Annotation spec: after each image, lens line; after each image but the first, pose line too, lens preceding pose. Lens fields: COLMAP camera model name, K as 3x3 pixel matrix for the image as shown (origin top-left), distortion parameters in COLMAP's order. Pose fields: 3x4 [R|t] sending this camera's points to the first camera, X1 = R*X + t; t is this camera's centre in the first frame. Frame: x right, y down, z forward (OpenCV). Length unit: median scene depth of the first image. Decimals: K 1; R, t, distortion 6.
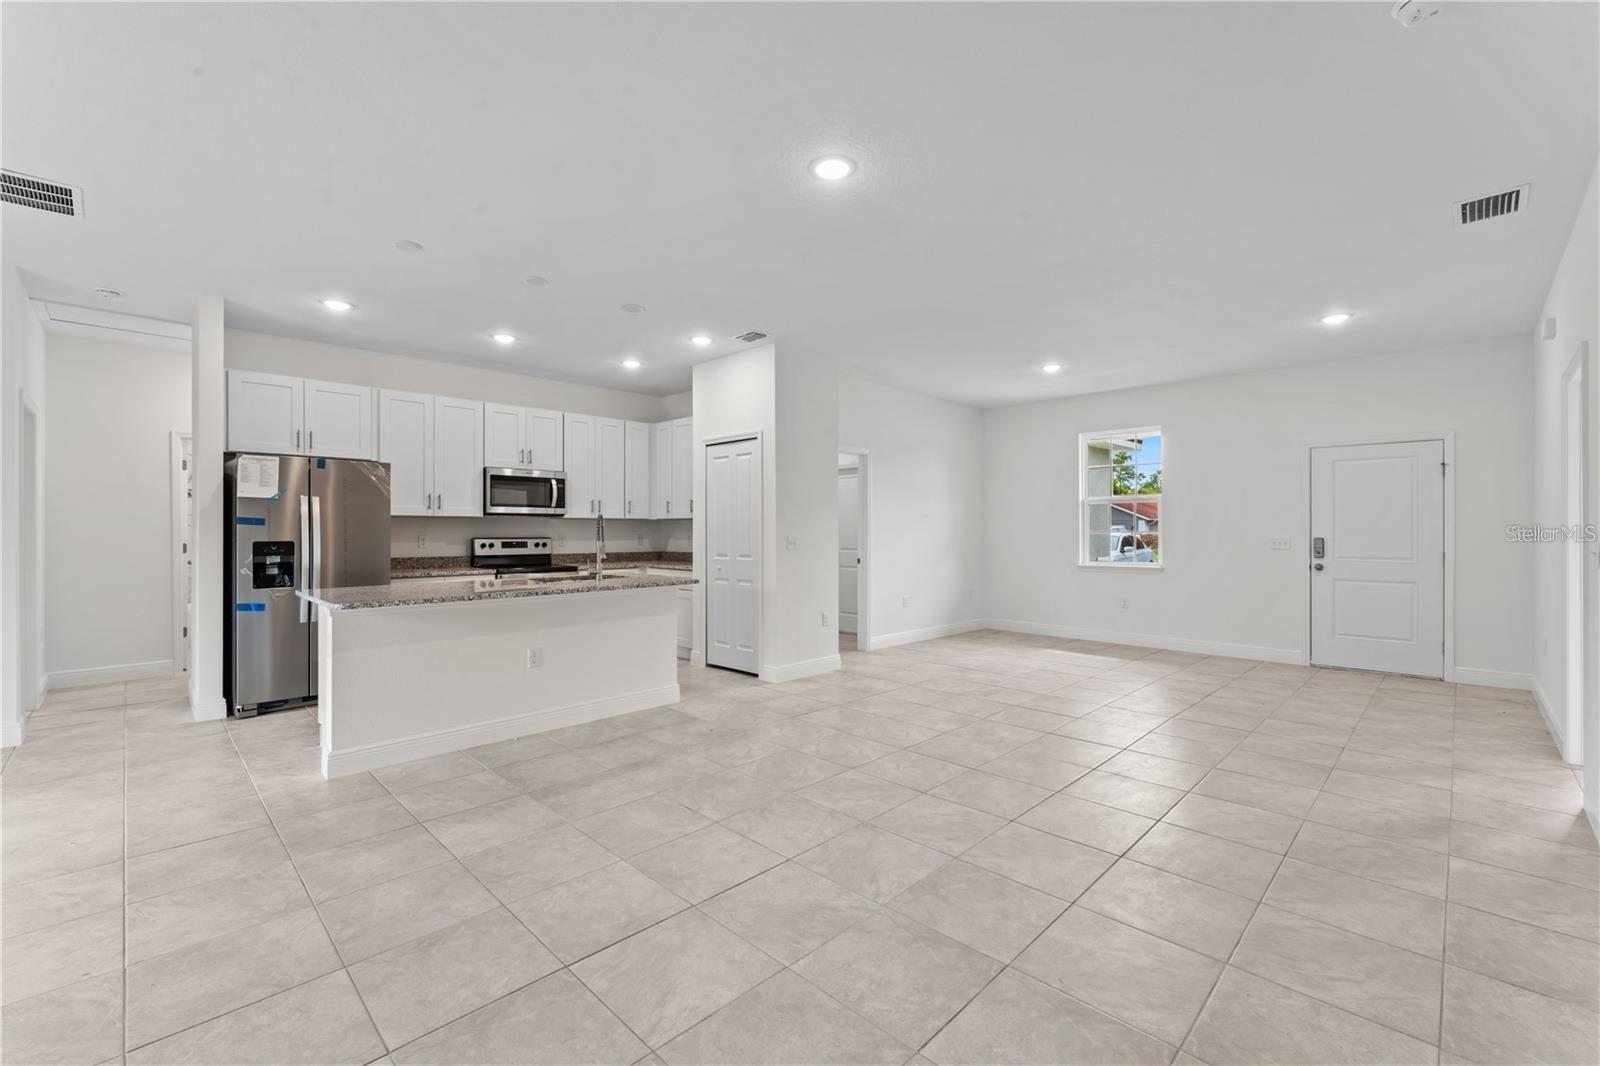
lens RADIAL K [[670.8, 0, 801.9], [0, 670.8, 526.2], [0, 0, 1]] dist [-0.002013, -0.000296]
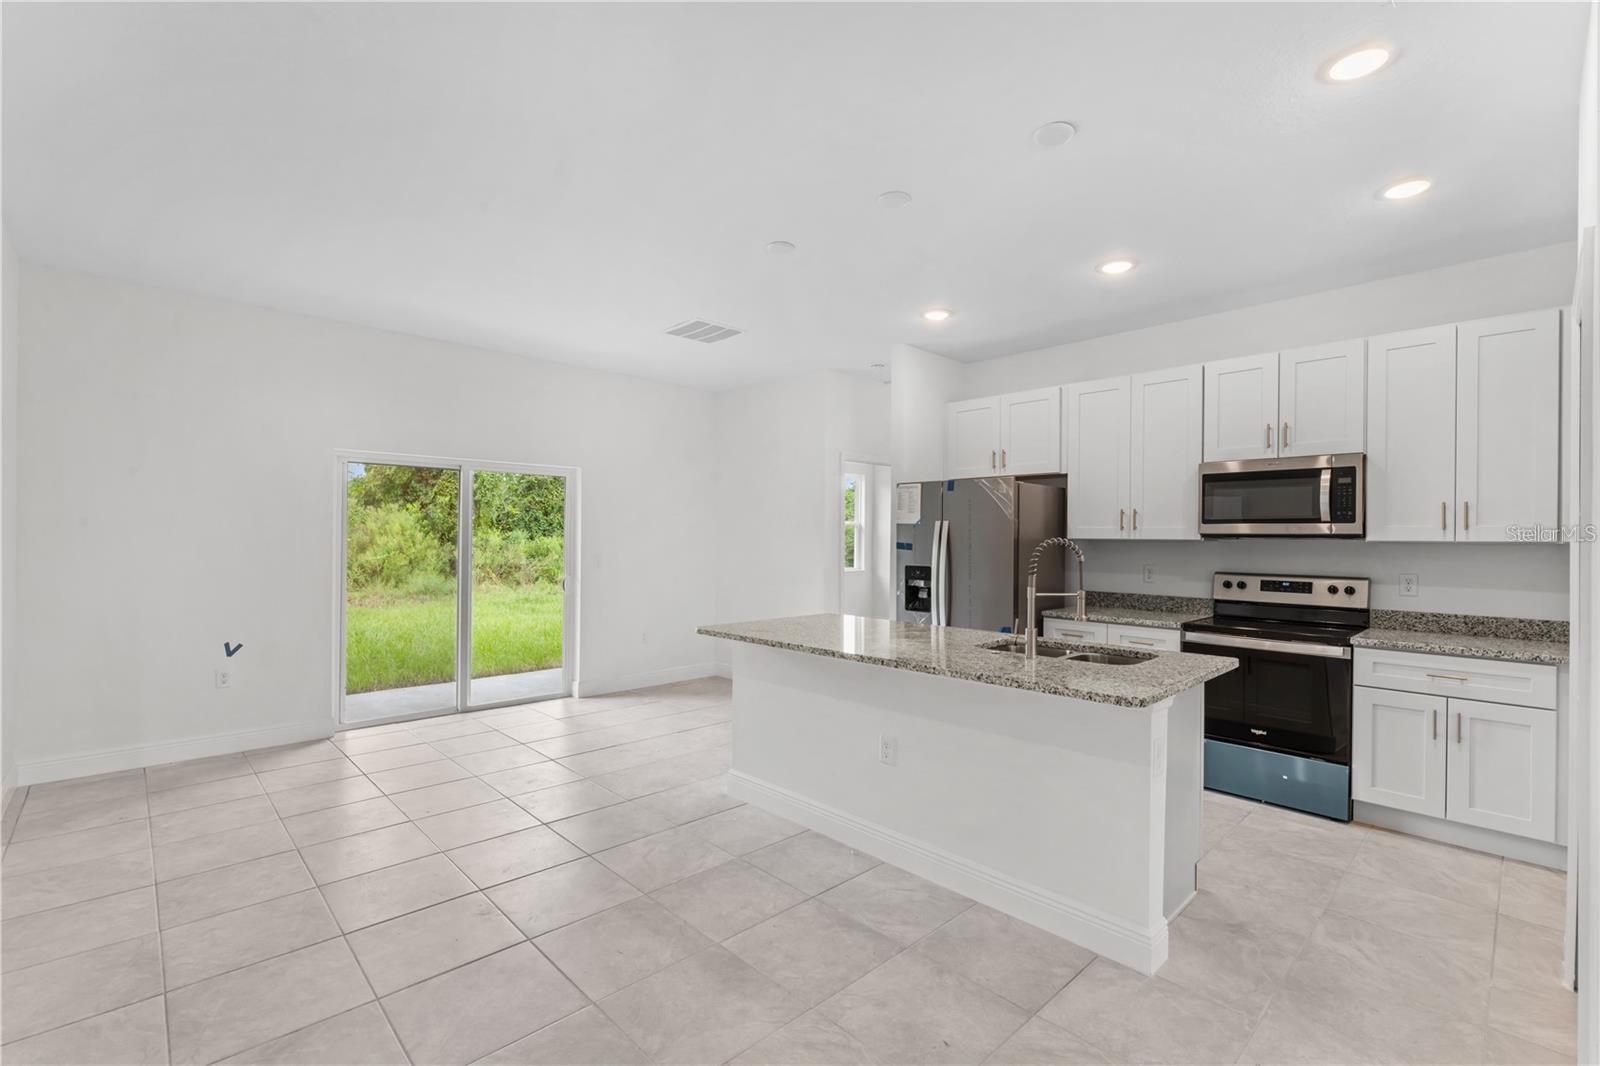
lens RADIAL K [[703.4, 0, 798.7], [0, 703.4, 539.4], [0, 0, 1]] dist [-0.000157, -0.000114]
pose [[-0.029714, 0.000367, -0.999558, 0.271451], [-0.004716, 0.999989, 0.000507, -0.016454], [0.999547, 0.004729, -0.029712, 0.780742]]
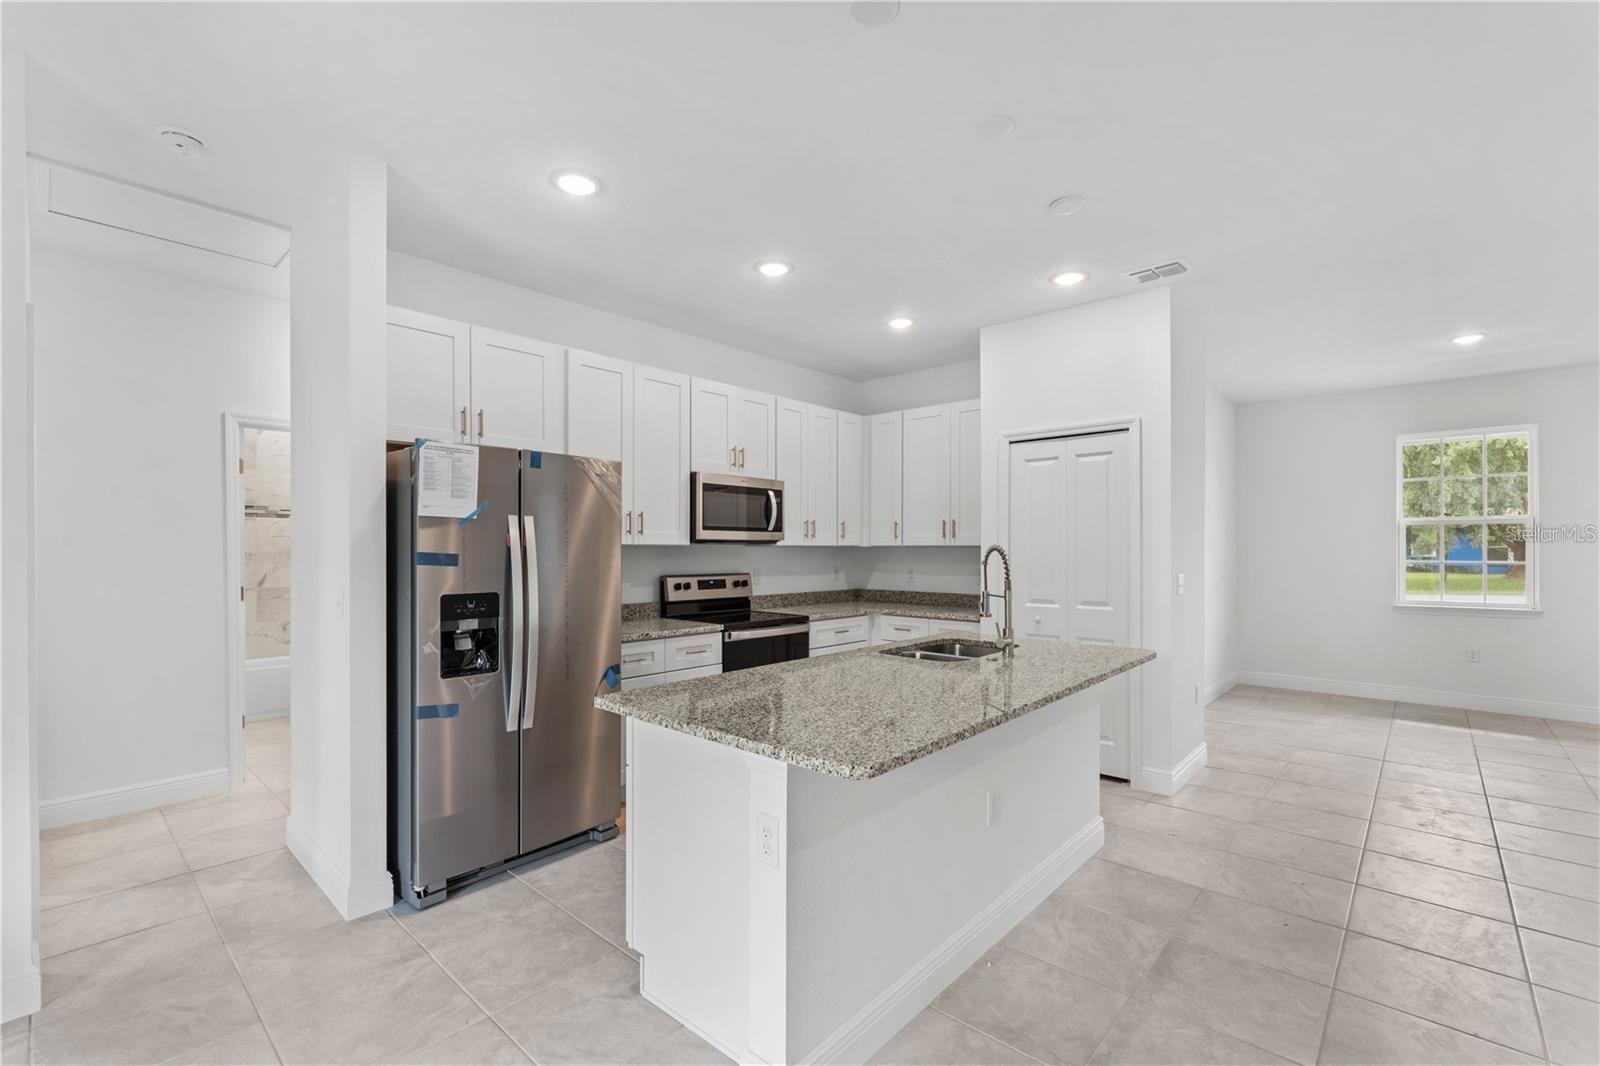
lens RADIAL K [[697.1, 0, 798.0], [0, 697.1, 548.4], [0, 0, 1]] dist [0.000156, 0.000185]
pose [[0.999069, 0.000043, 0.043140, -0.491207], [-0.000244, 0.999989, 0.004664, -0.017598], [-0.043139, -0.004670, 0.999058, 0.359838]]
